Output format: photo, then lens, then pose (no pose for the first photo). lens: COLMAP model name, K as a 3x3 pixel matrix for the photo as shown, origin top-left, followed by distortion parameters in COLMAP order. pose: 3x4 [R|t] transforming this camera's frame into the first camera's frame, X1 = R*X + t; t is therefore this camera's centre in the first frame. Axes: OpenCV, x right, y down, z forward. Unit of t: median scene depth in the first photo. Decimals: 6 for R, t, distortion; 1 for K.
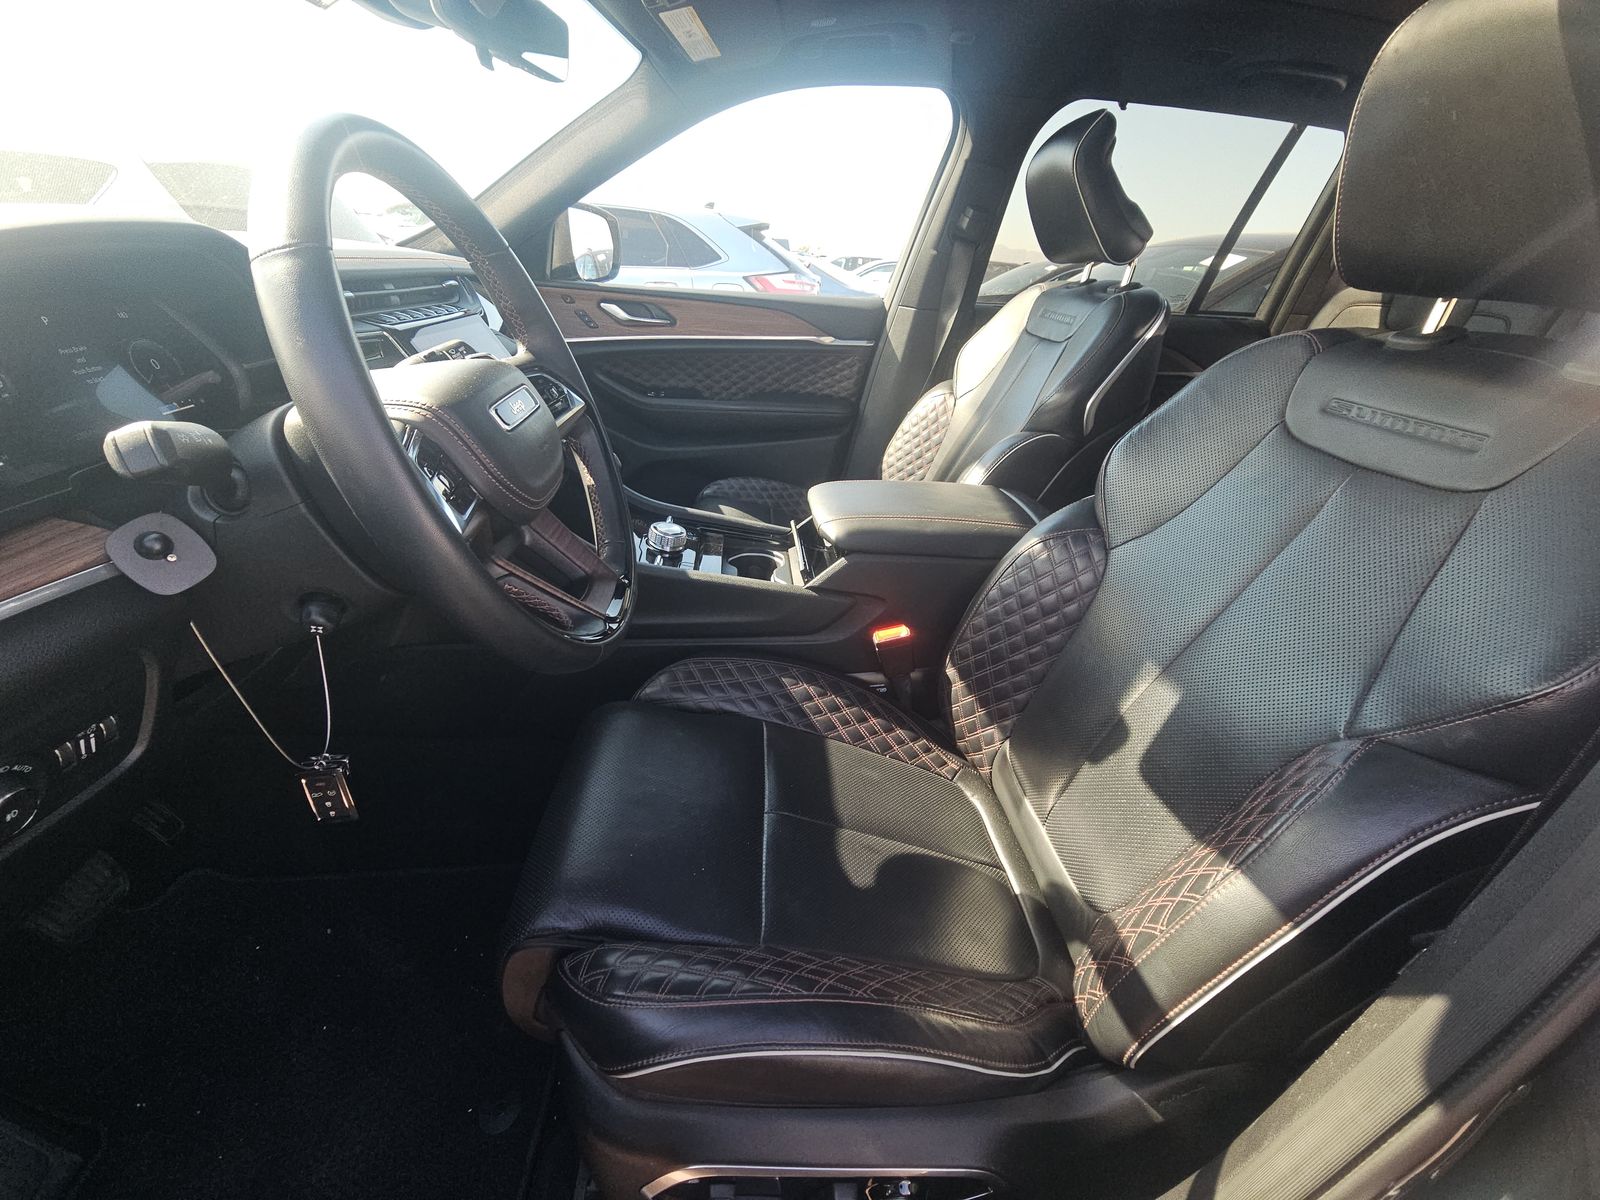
lens RADIAL K [[636.1, 0, 788.1], [0, 636.1, 605.6], [0, 0, 1]] dist [0.000232, -0.008857]
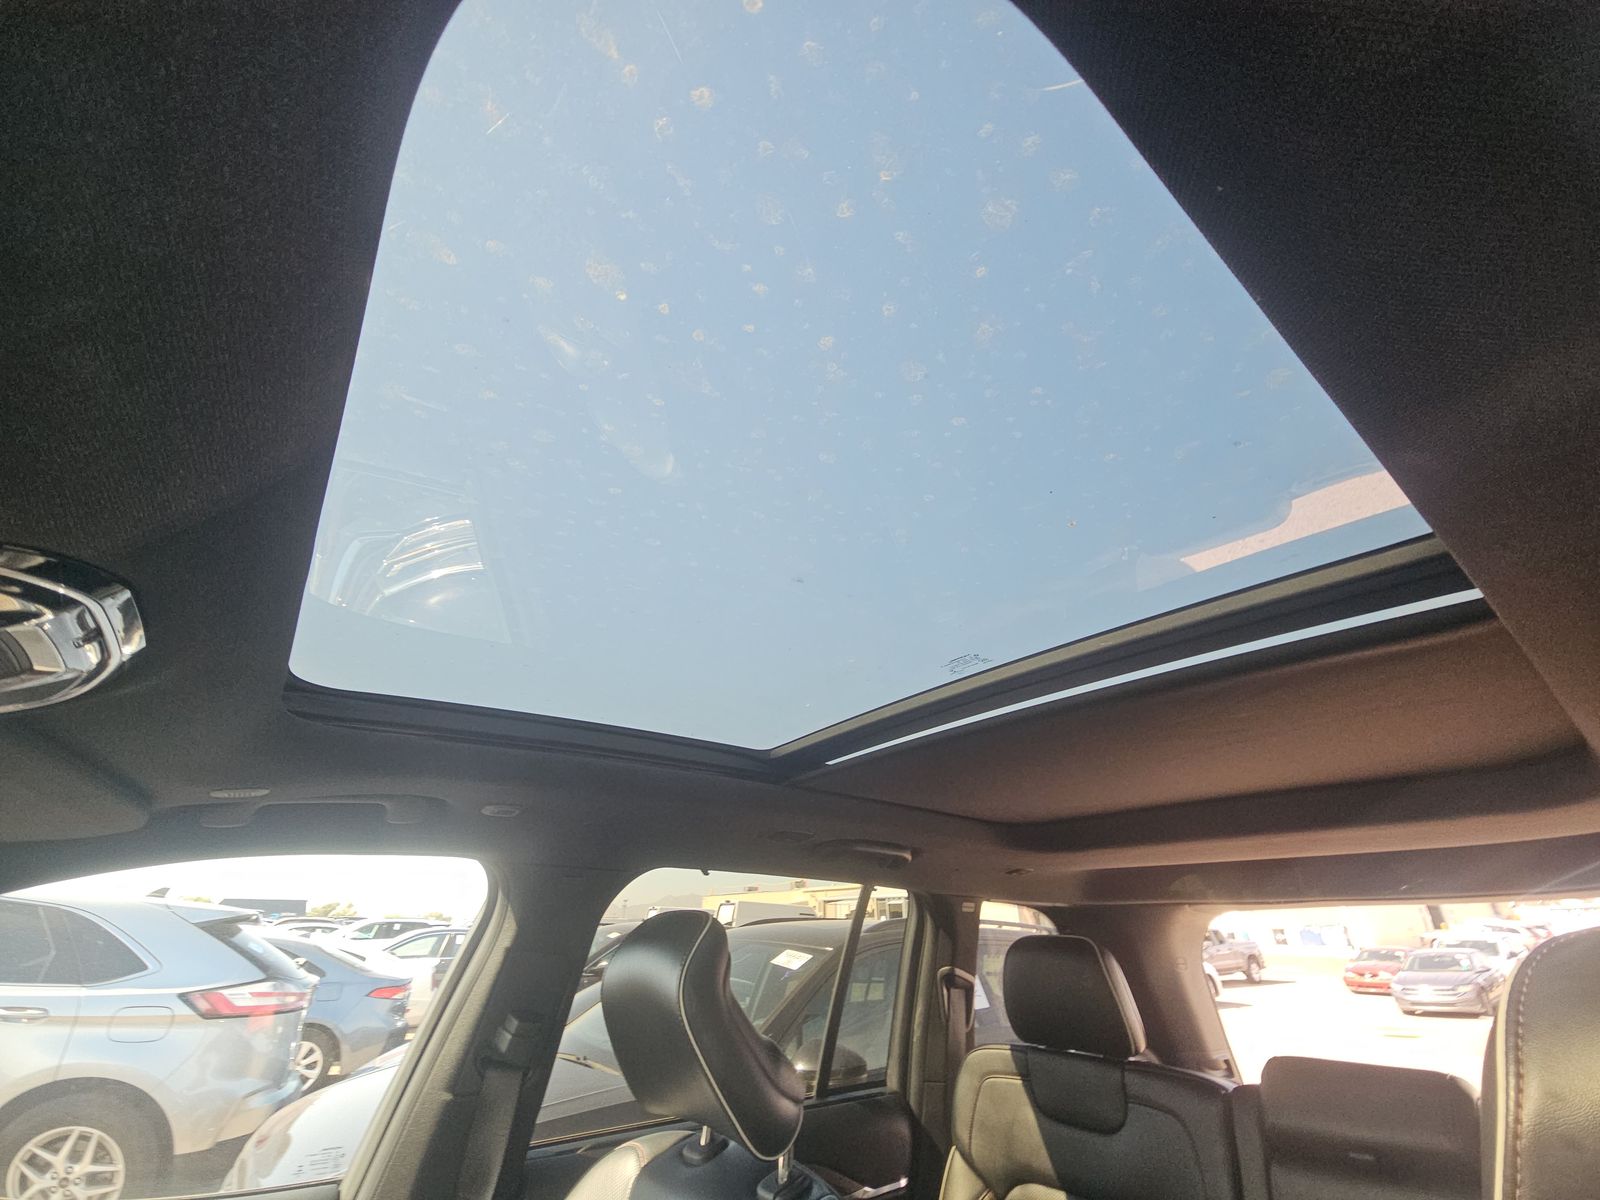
lens RADIAL K [[636.1, 0, 788.1], [0, 636.1, 605.6], [0, 0, 1]] dist [0.000232, -0.008857]
pose [[0.825752, 0.214050, 0.521839, 0.095048], [0.296696, 0.622004, -0.724625, -0.337666], [-0.479692, 0.753189, 0.450114, 0.275562]]
